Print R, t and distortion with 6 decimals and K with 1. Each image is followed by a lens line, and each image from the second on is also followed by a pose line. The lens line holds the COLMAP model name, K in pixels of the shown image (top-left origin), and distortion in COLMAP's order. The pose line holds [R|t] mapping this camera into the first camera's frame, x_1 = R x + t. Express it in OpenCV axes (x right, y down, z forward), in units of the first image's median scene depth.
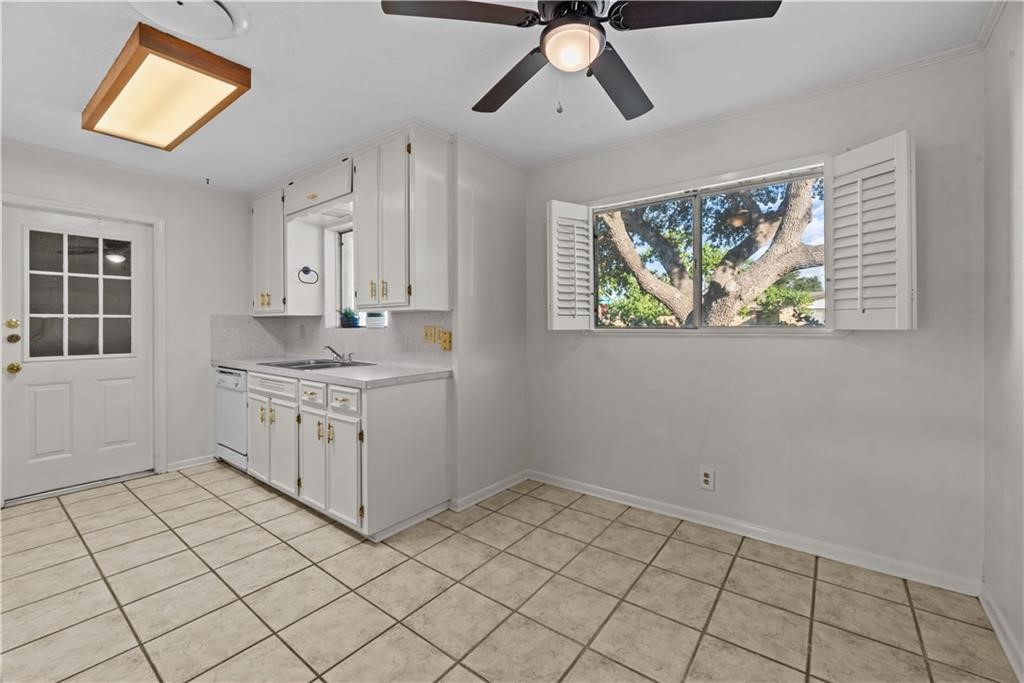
lens RADIAL K [[427.7, 0, 512.9], [0, 427.7, 322.9], [0, 0, 1]] dist [-0.000577, -0.000094]
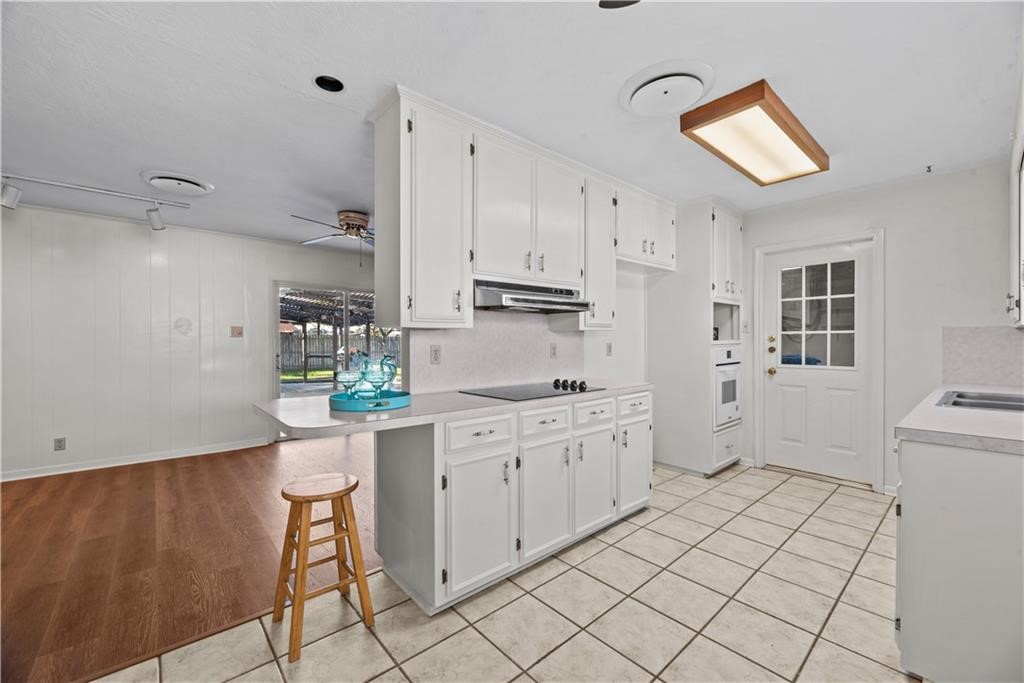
lens RADIAL K [[413.1, 0, 512.0], [0, 413.1, 341.5], [0, 0, 1]] dist [-0.000809, -0.000109]
pose [[-0.200657, 0.003028, -0.979657, 0.307259], [0.005446, 0.999983, 0.001976, 0.002740], [0.979646, -0.004939, -0.200670, 0.440432]]
